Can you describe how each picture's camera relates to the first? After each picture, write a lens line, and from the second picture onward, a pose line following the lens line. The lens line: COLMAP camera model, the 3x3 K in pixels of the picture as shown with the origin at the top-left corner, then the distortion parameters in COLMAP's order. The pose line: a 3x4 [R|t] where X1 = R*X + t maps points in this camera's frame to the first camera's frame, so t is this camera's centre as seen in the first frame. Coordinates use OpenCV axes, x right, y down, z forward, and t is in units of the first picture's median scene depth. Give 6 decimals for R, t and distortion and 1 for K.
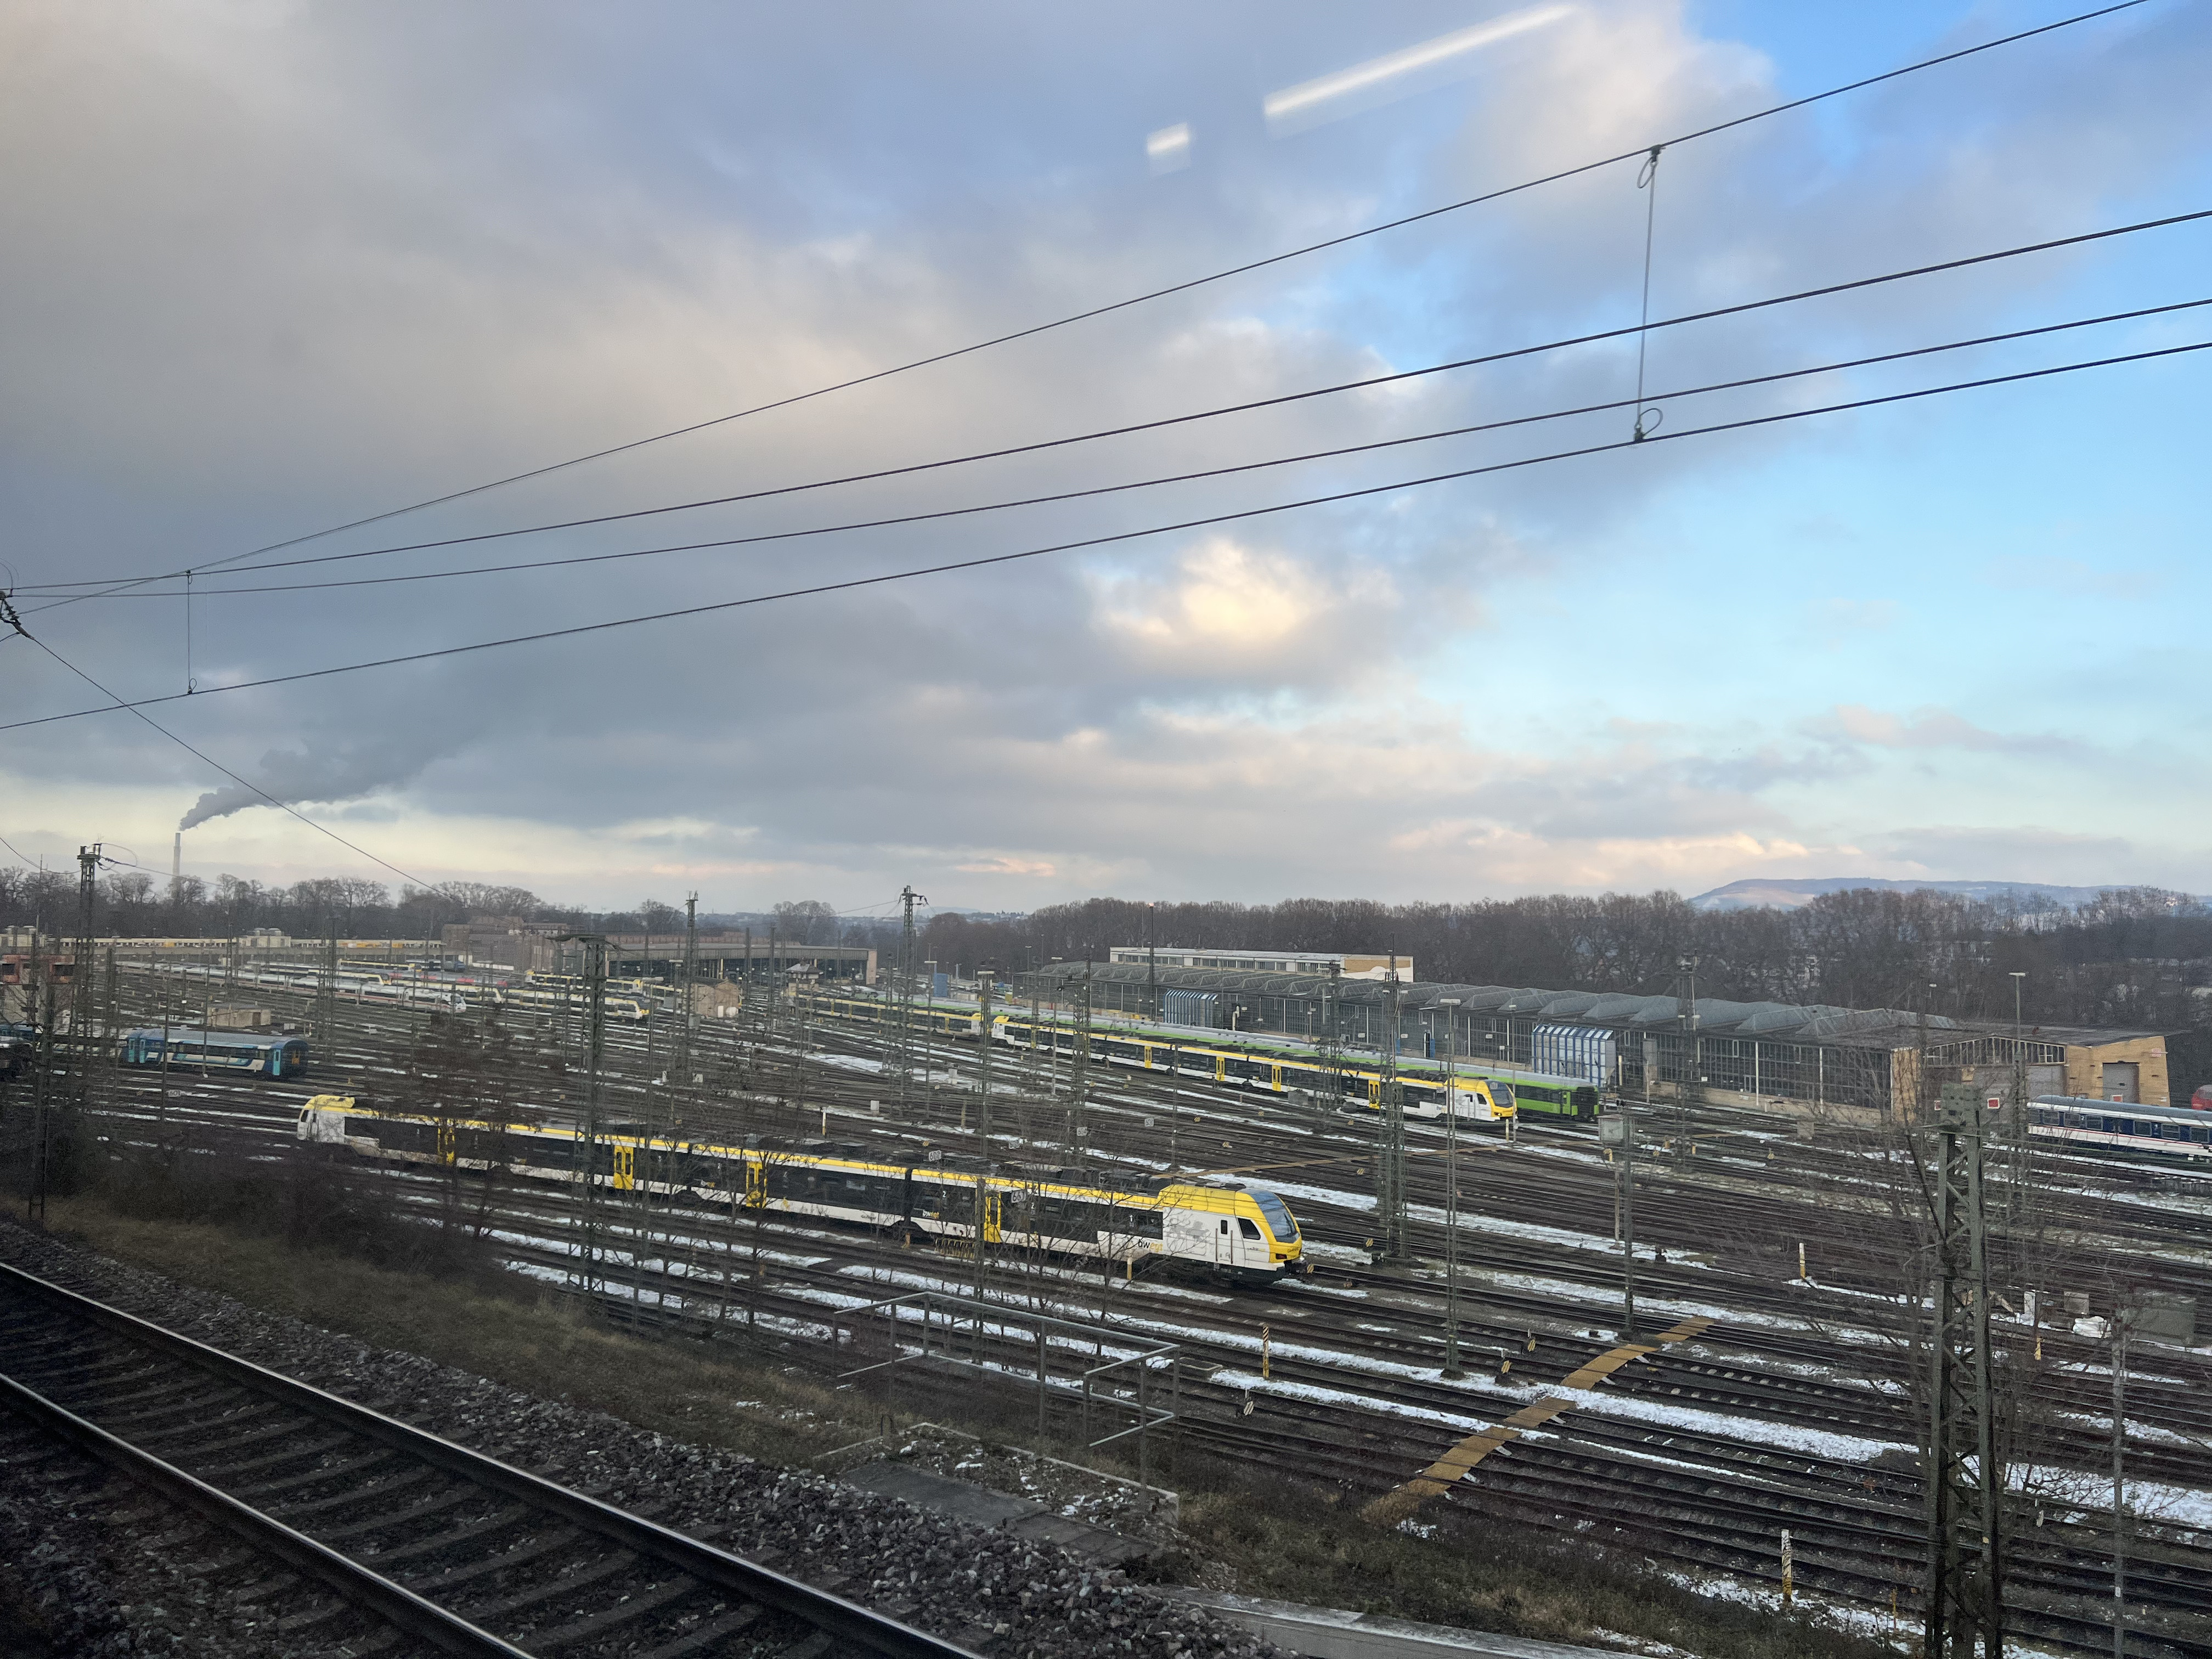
lens RADIAL K [[1690.6, 0, 1106.0], [0, 1690.6, 829.5], [0, 0, 1]] dist [0.074333, -0.096202]
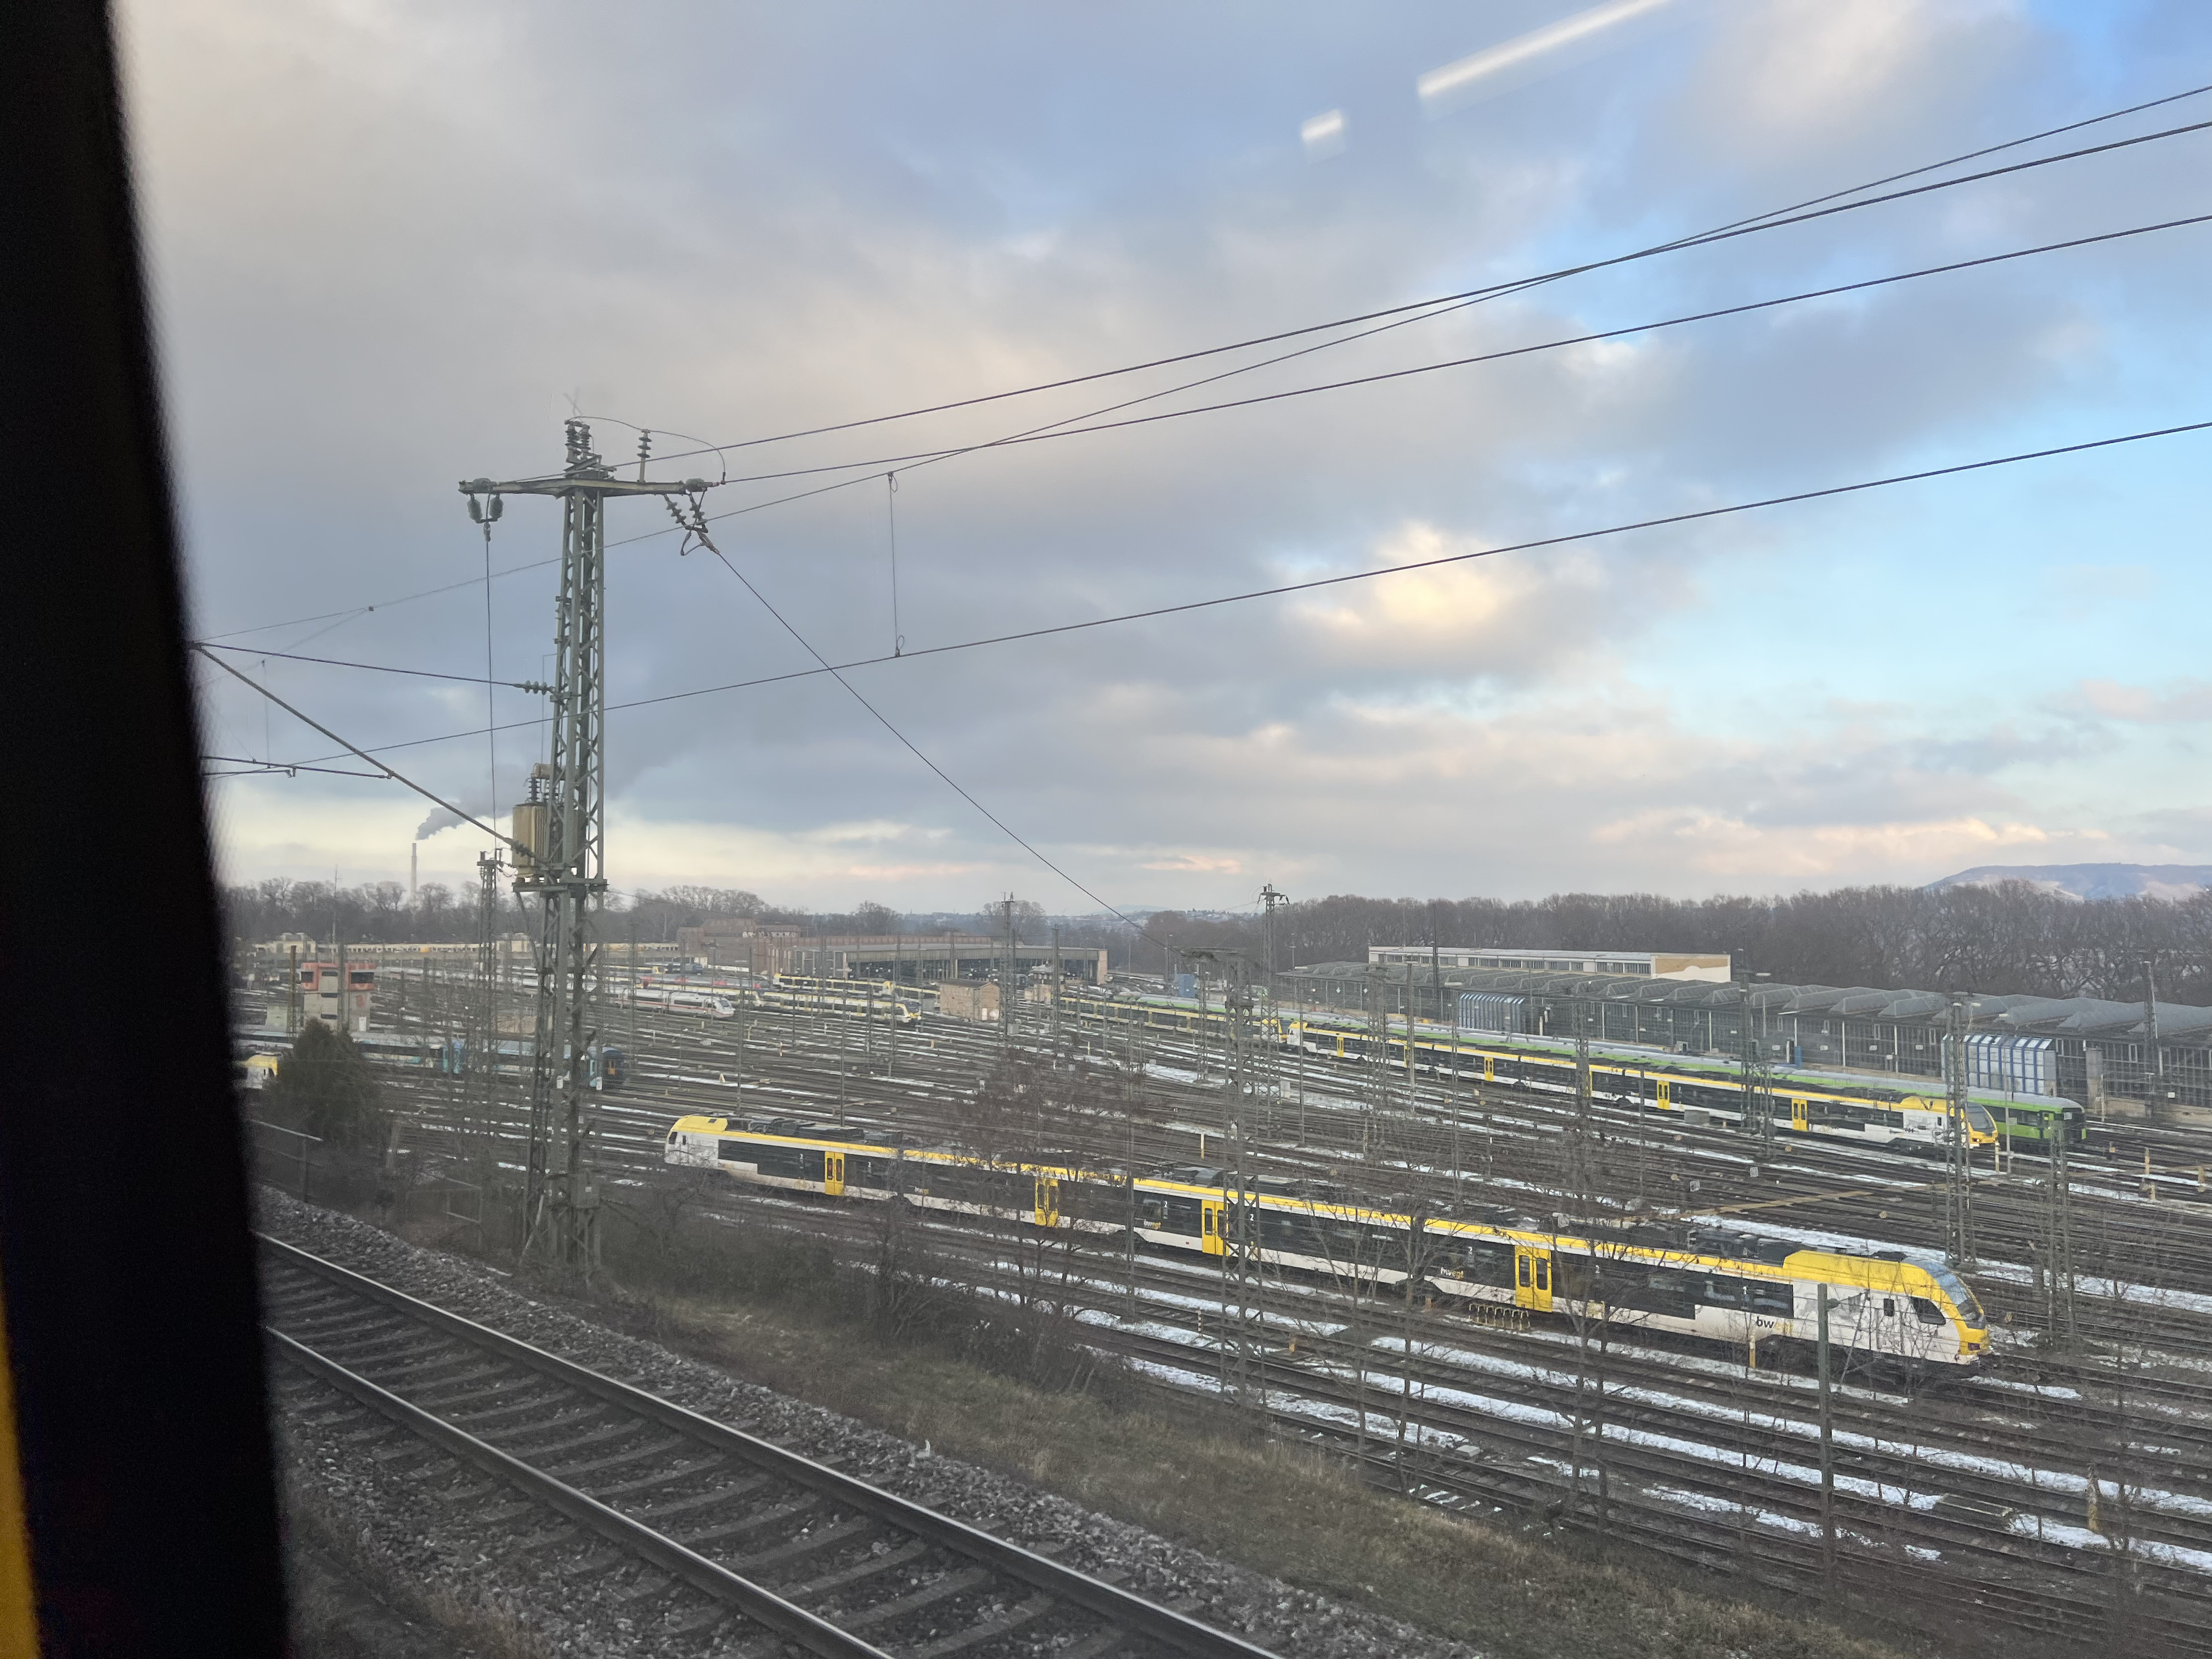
lens RADIAL K [[1697.8, 0, 1099.1], [0, 1697.8, 863.1], [0, 0, 1]] dist [0.071296, -0.092872]
pose [[0.993513, -0.013888, -0.112870, -0.093377], [0.016286, 0.999660, 0.020356, 0.001491], [0.112549, -0.022063, 0.993401, 0.073664]]
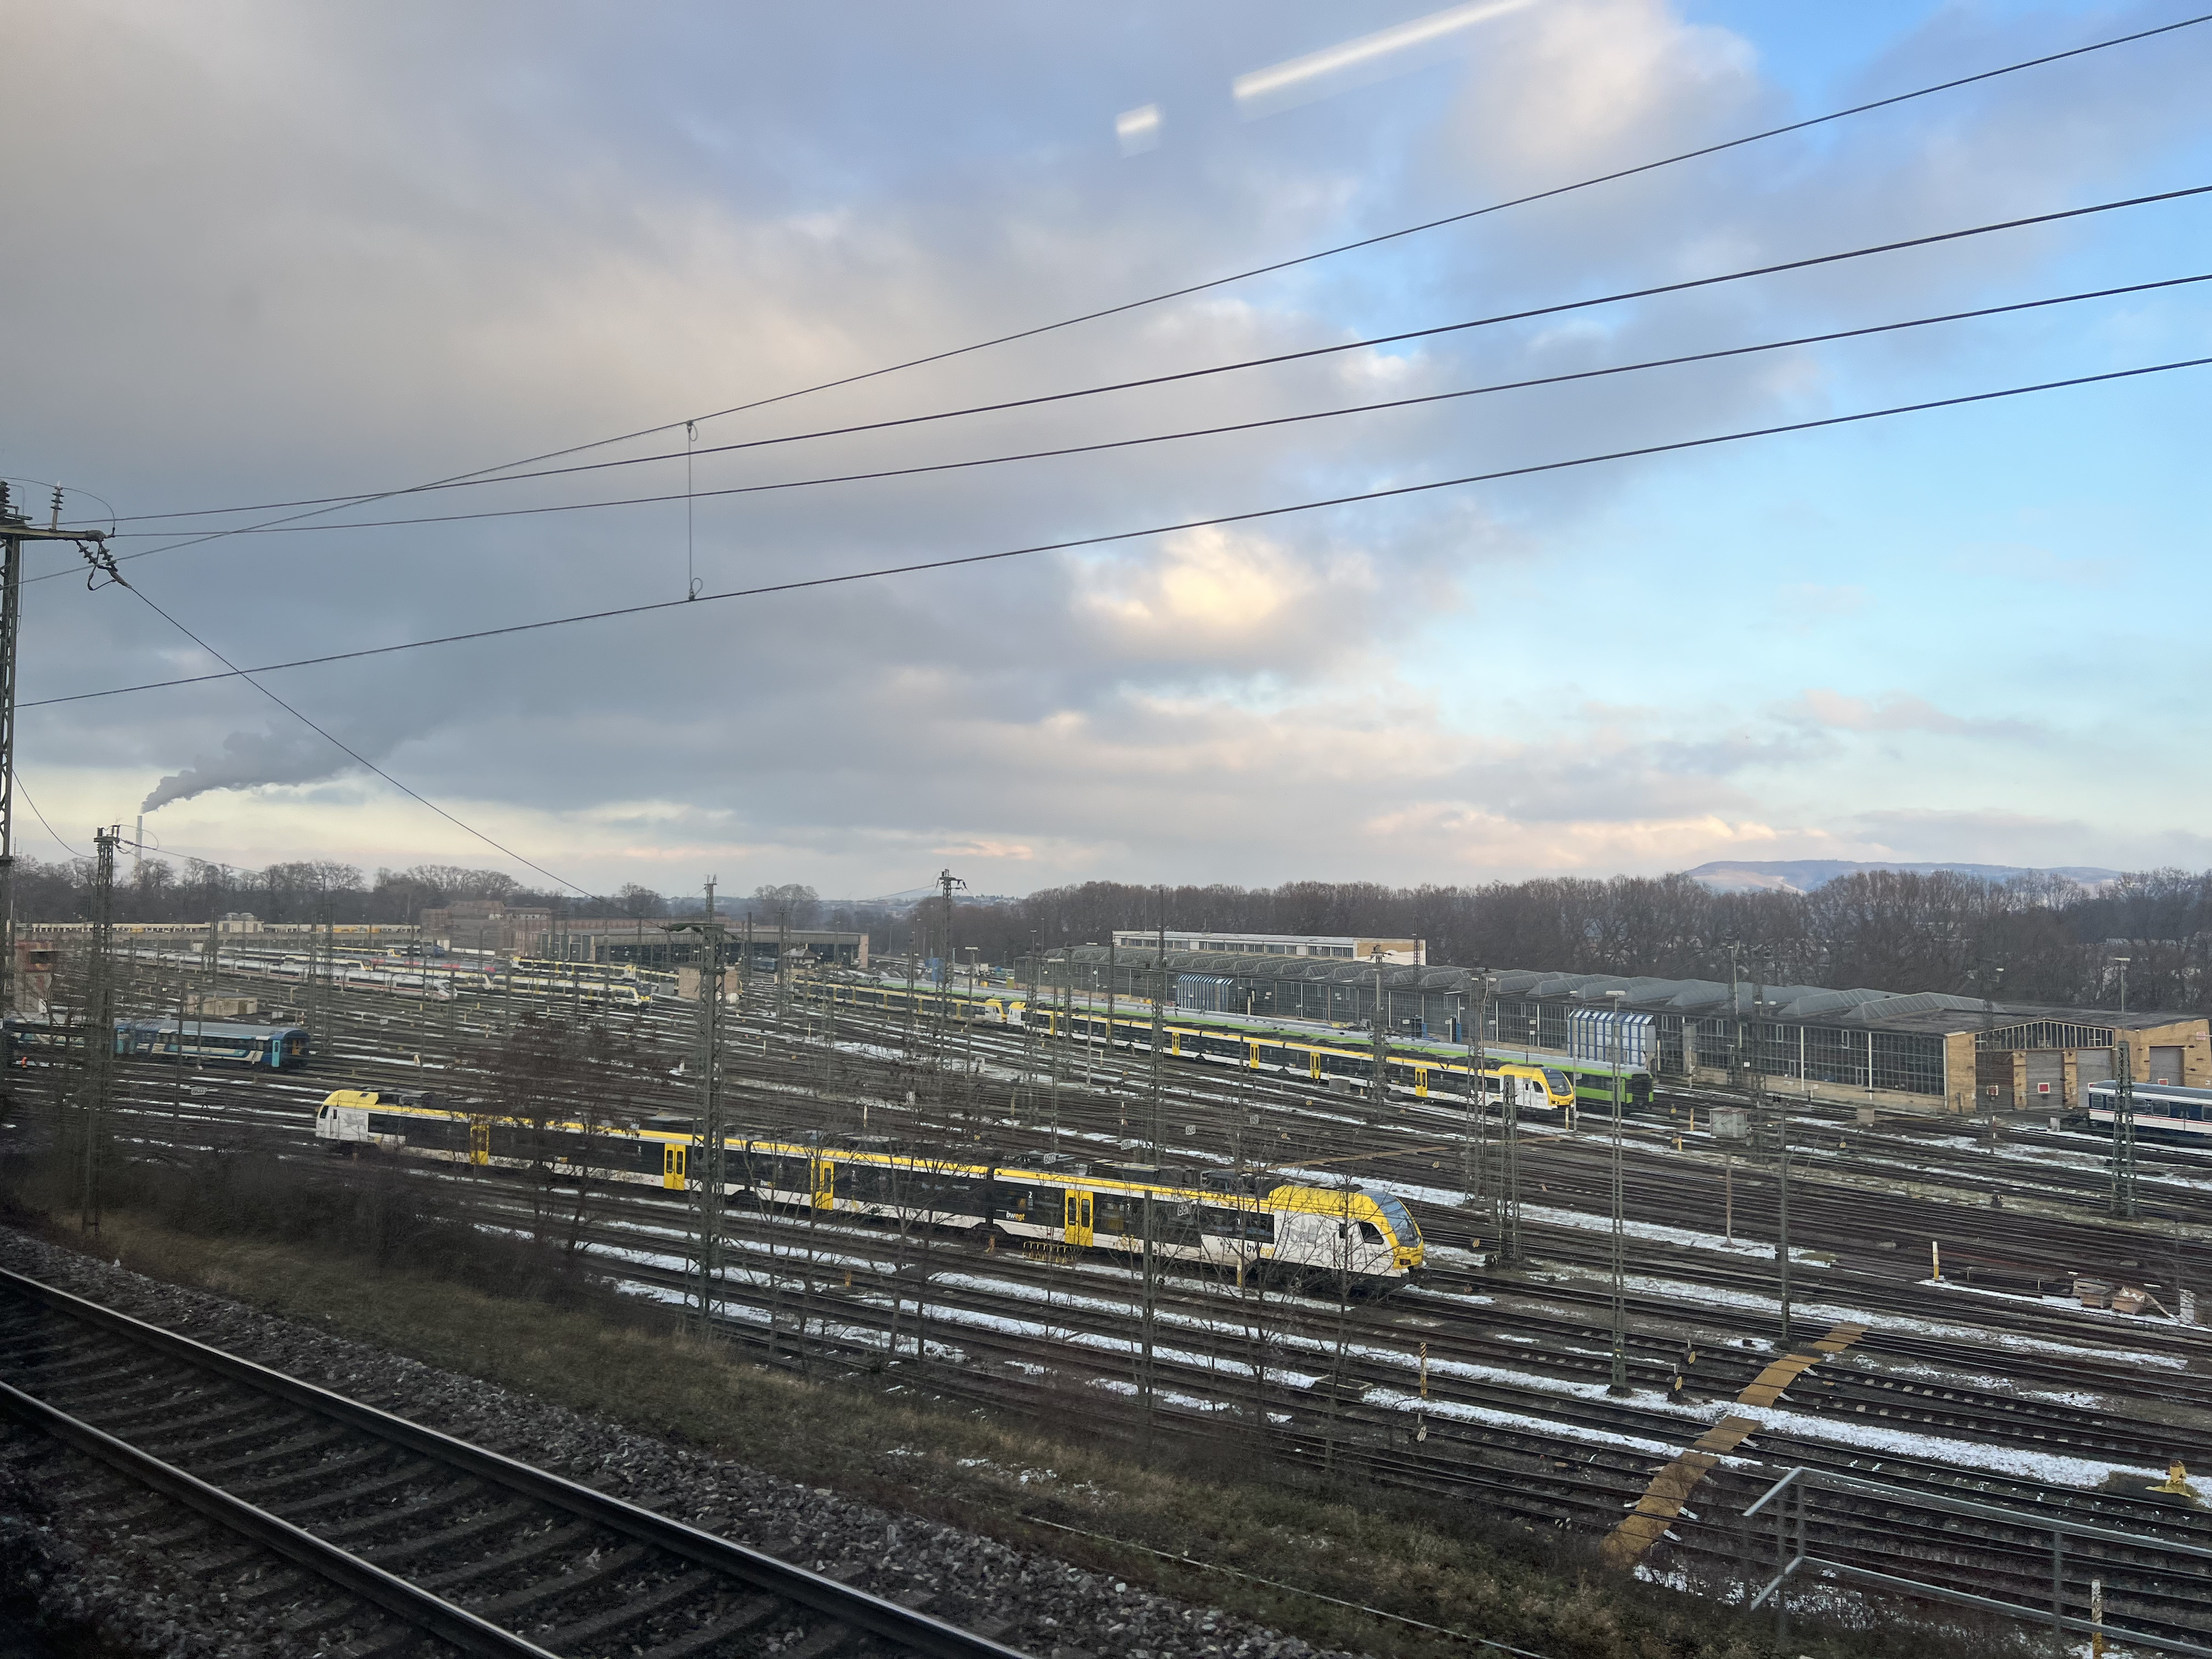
lens RADIAL K [[1690.0, 0, 1133.9], [0, 1690.0, 829.4], [0, 0, 1]] dist [0.075850, -0.092729]
pose [[0.999547, -0.000389, 0.030102, -0.034258], [0.000085, 0.999949, 0.010116, 0.000530], [-0.030105, -0.010109, 0.999496, 0.027530]]
